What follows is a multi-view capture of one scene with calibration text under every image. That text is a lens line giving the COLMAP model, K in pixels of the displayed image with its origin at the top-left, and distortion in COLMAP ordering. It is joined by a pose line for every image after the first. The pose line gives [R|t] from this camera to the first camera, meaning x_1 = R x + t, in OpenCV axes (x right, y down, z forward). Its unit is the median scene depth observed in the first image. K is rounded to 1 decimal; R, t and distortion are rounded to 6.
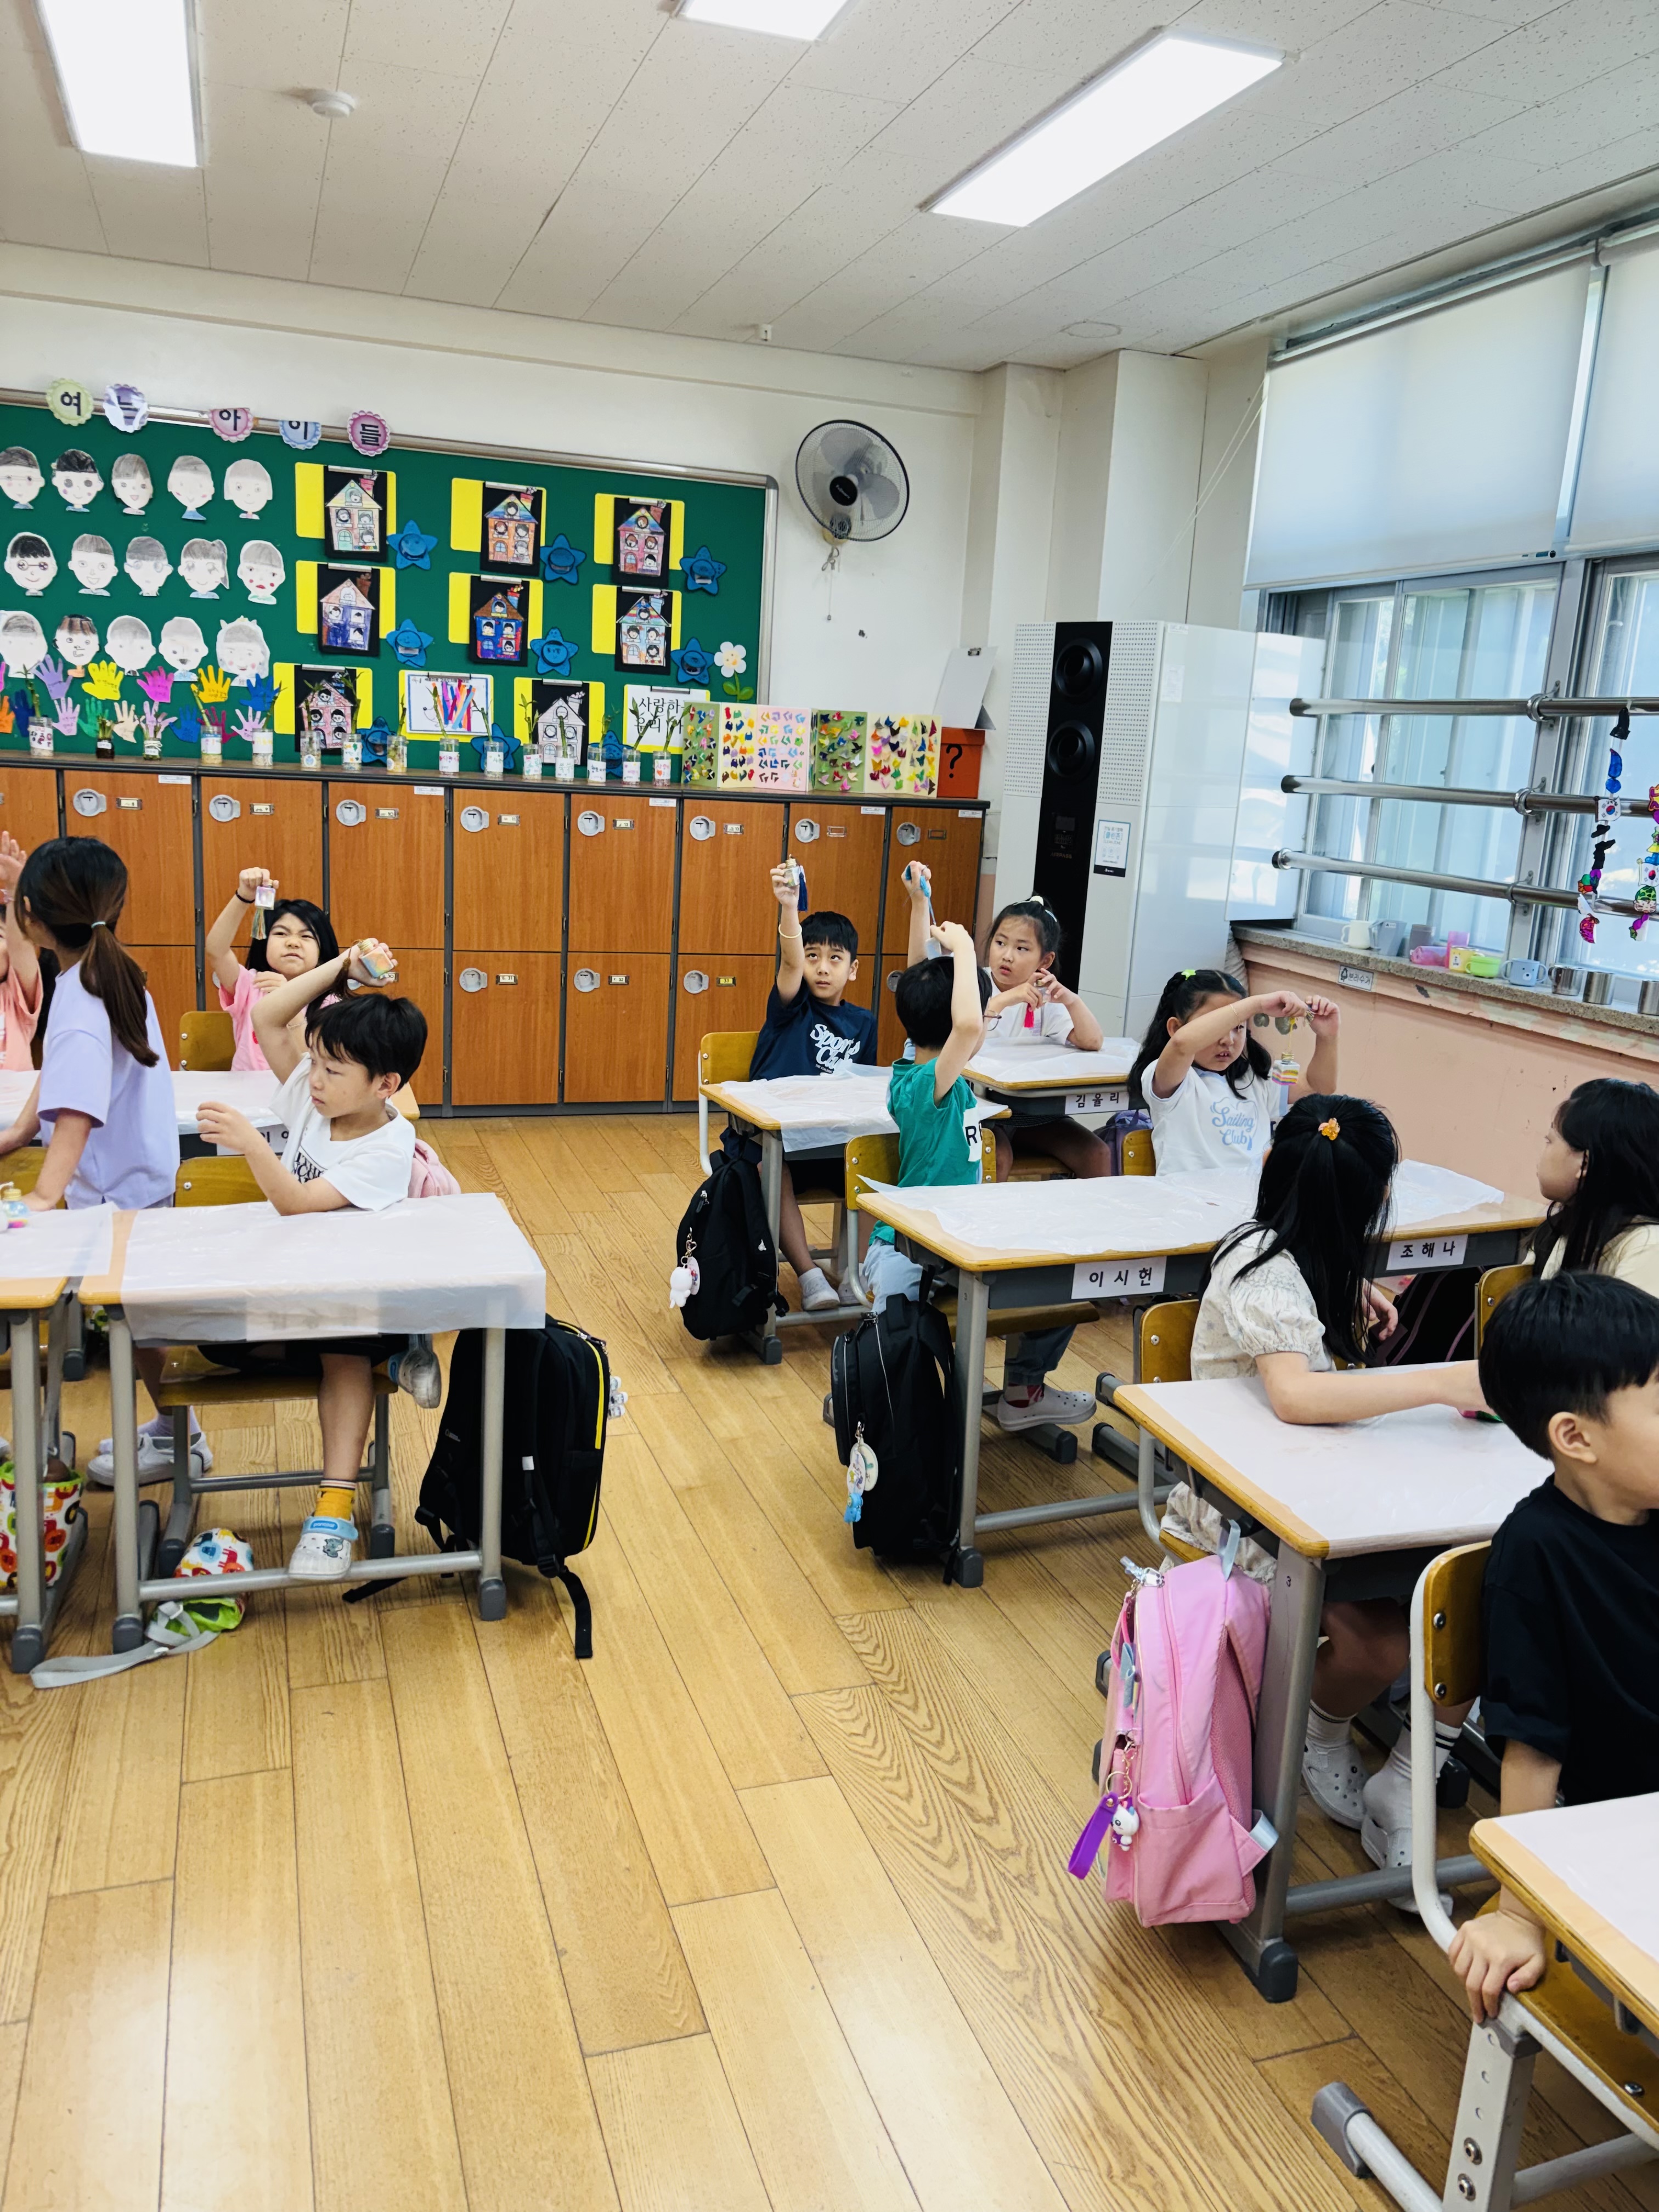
lens RADIAL K [[1687.6, 0, 826.6], [0, 1687.6, 1097.6], [0, 0, 1]] dist [0.029331, -0.036747]
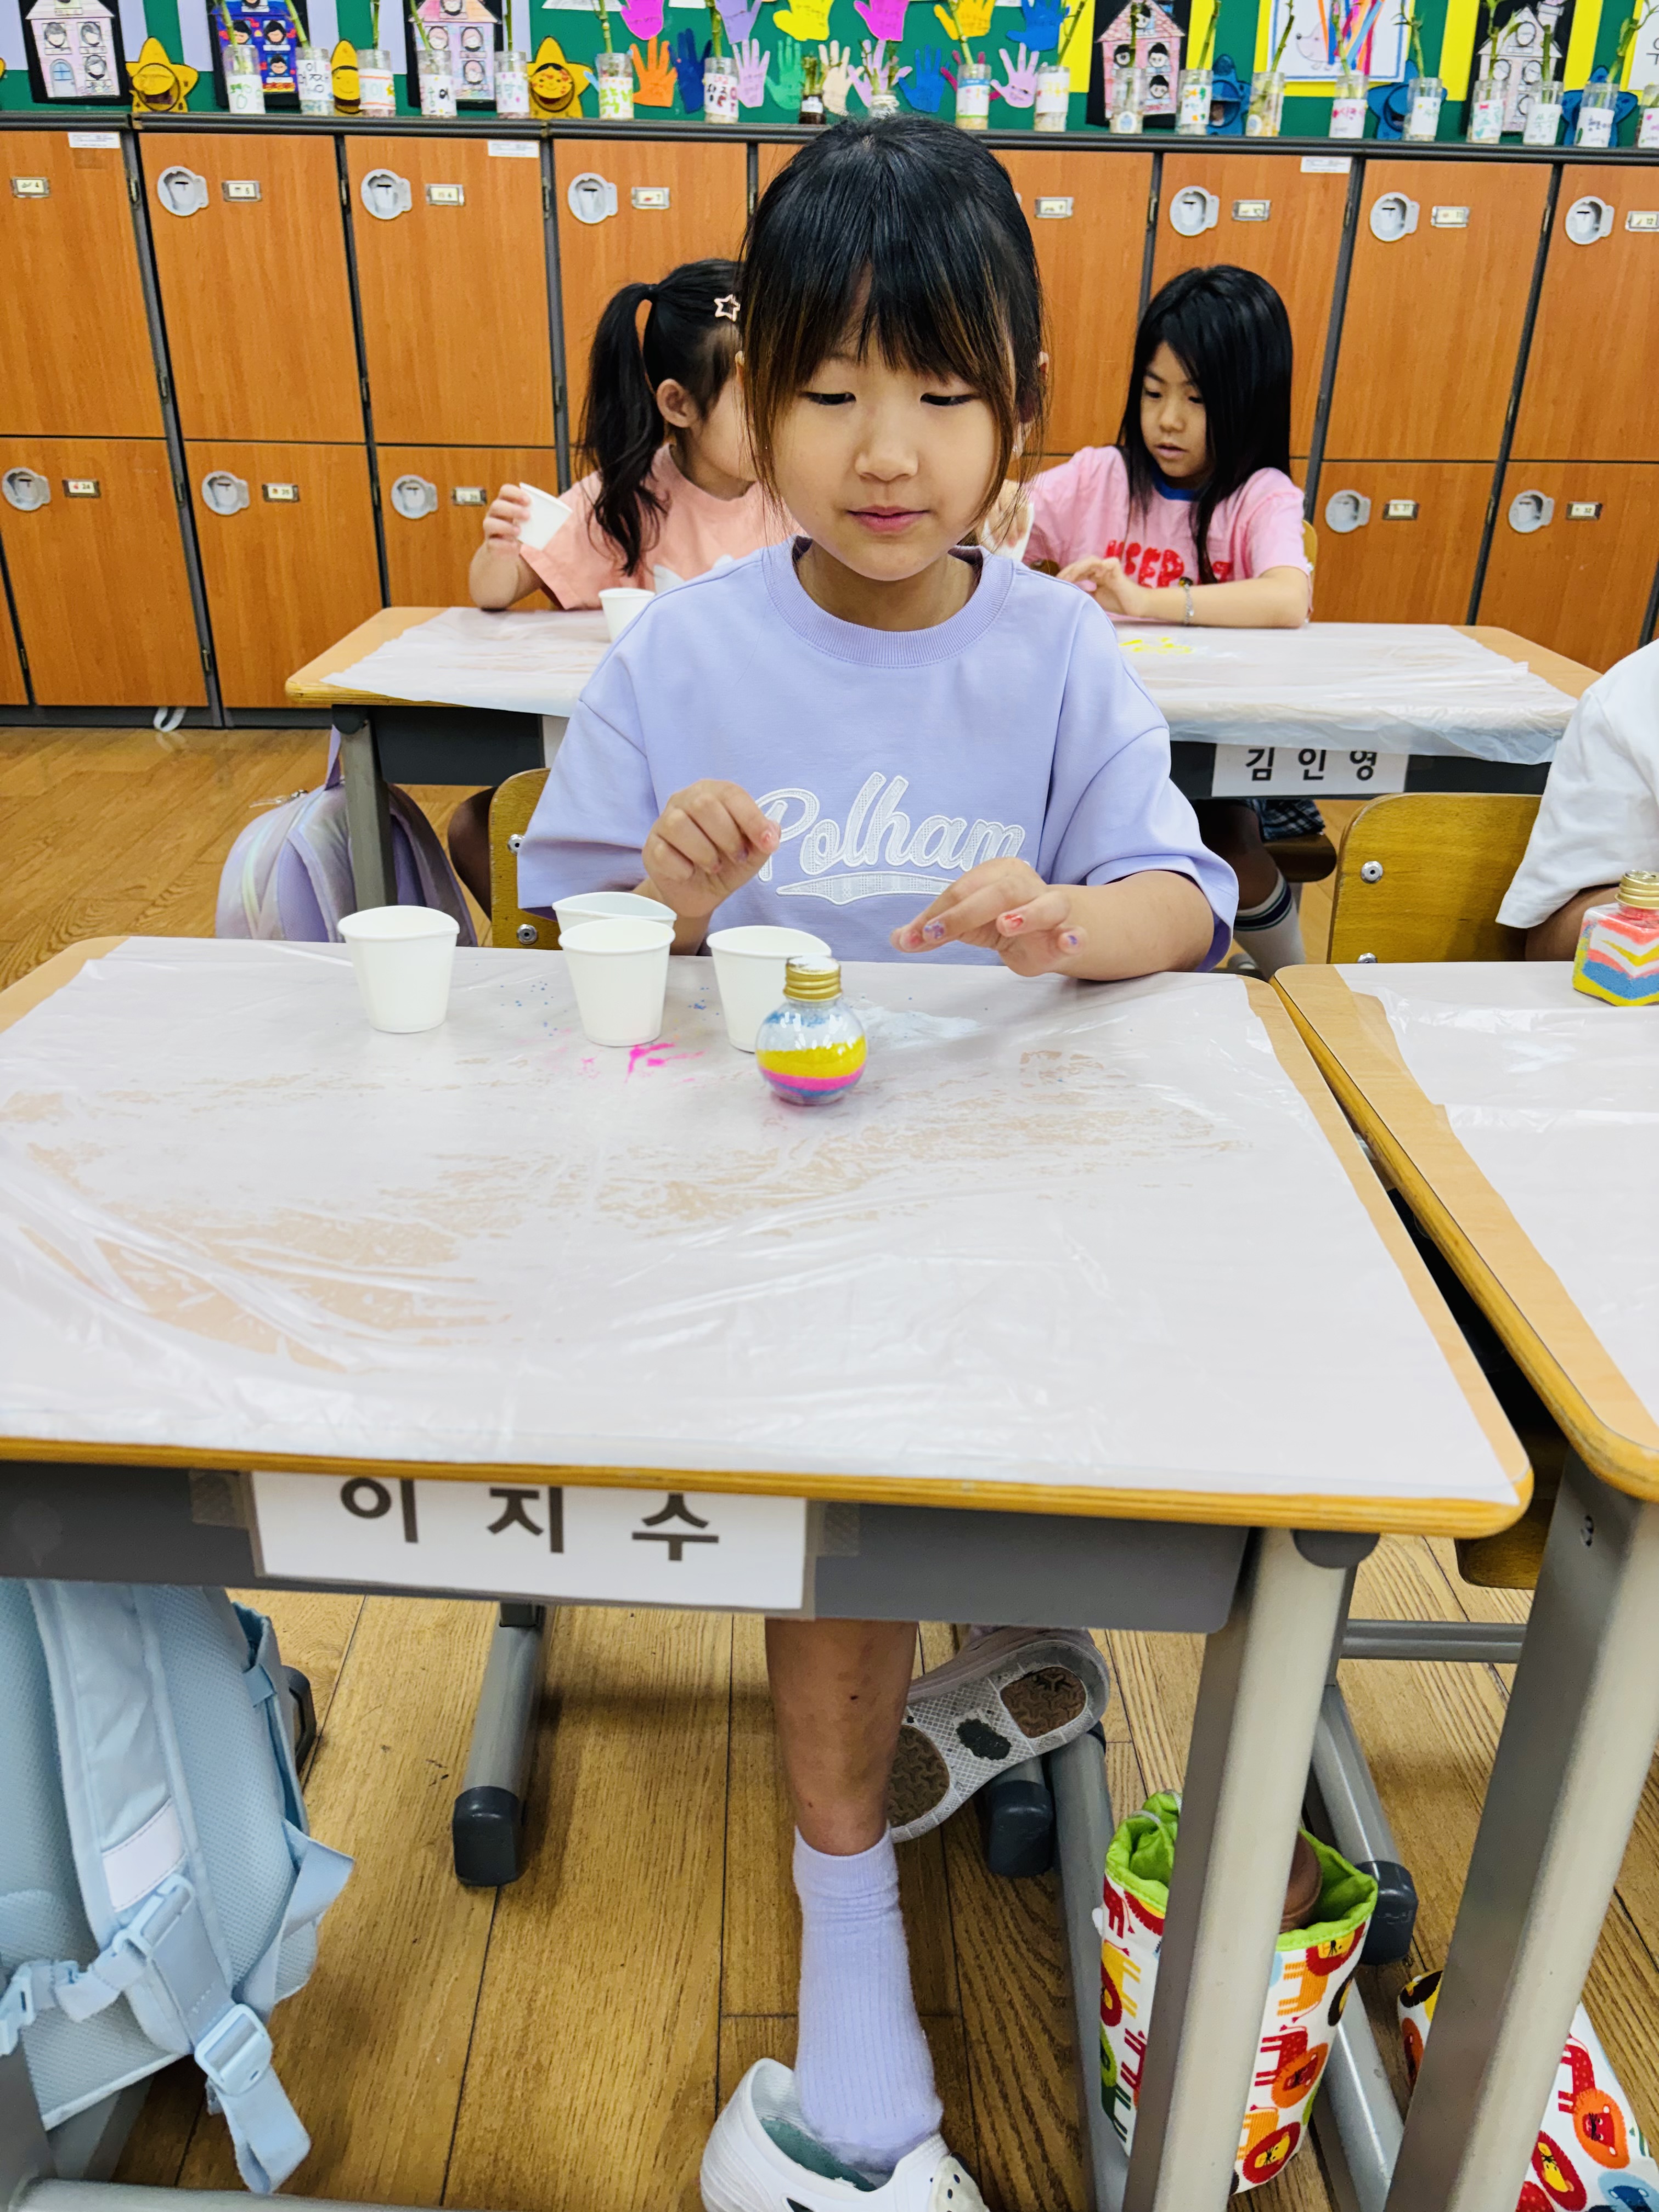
lens RADIAL K [[1687.6, 0, 805.5], [0, 1687.6, 1129.4], [0, 0, 1]] dist [0.029331, -0.036747]
pose [[0.950616, 0.098715, -0.294253, -0.202603], [-0.028769, 0.972016, 0.233145, 0.011926], [0.309034, -0.213166, 0.926854, 0.331861]]
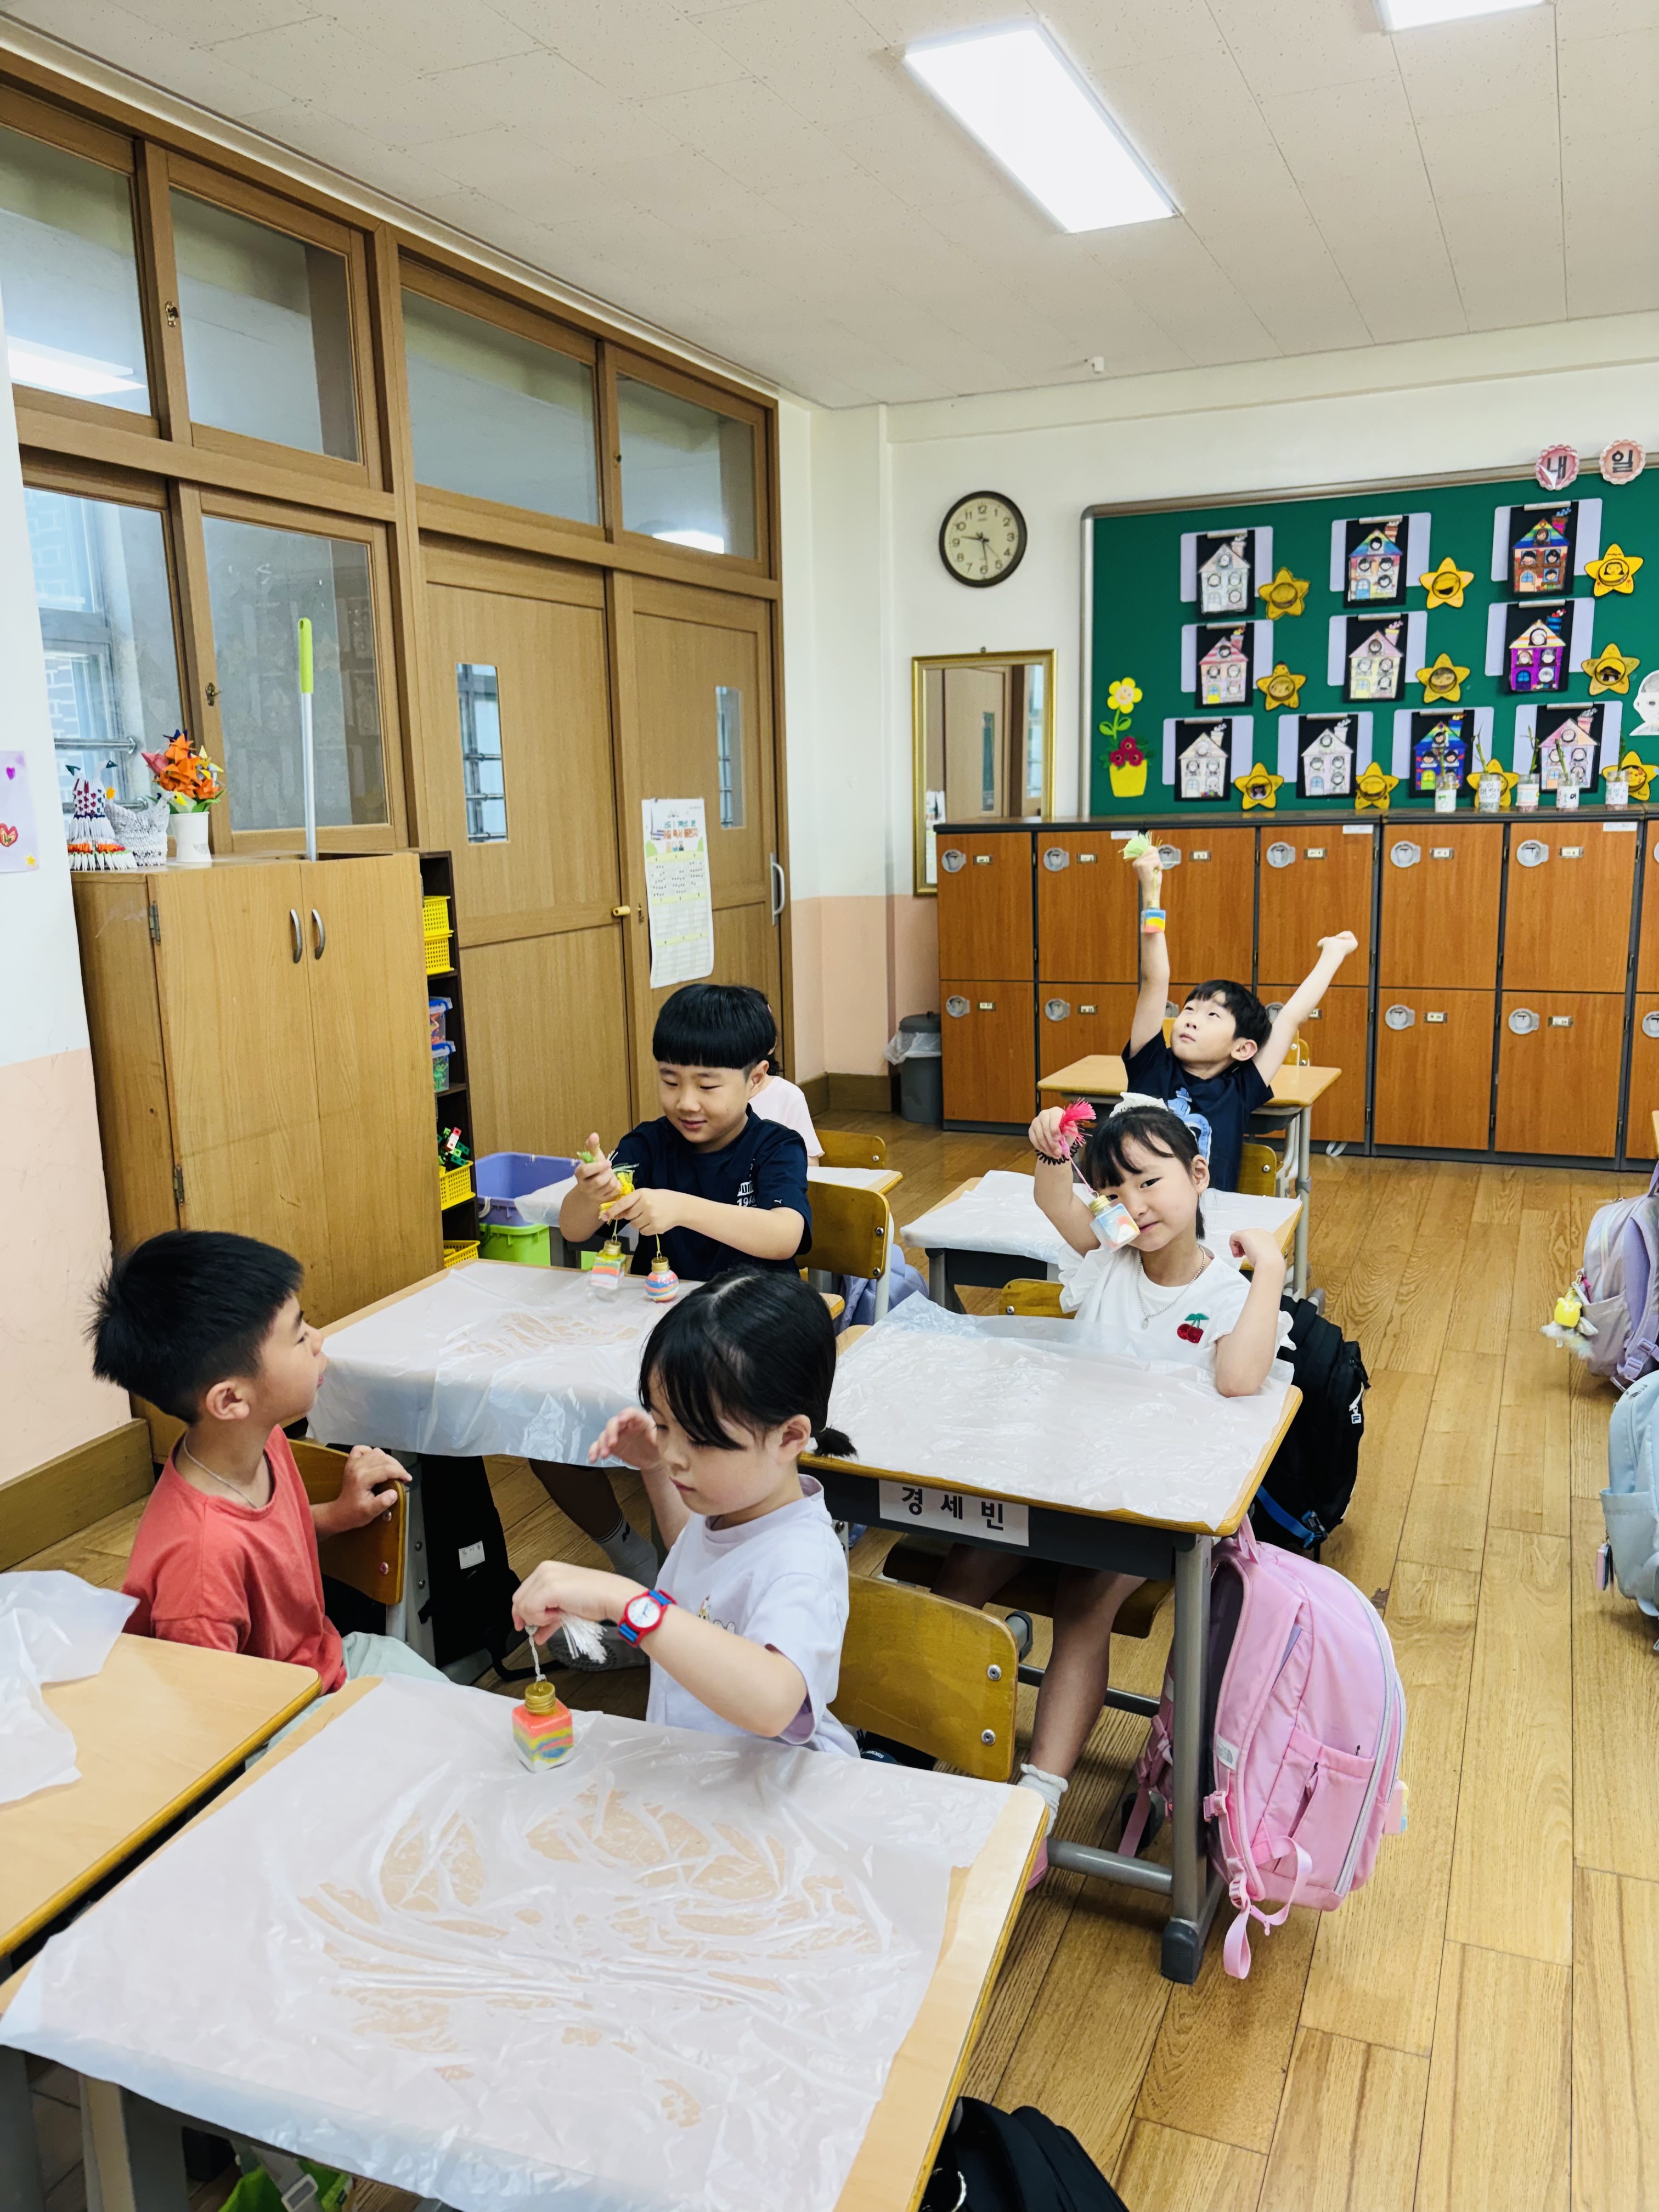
lens RADIAL K [[1687.6, 0, 831.0], [0, 1687.6, 1114.2], [0, 0, 1]] dist [0.029331, -0.036747]
pose [[0.735013, 0.060224, -0.675373, -0.173322], [-0.076407, 0.997060, 0.005755, 0.013946], [0.673734, 0.047373, 0.737454, -0.089203]]
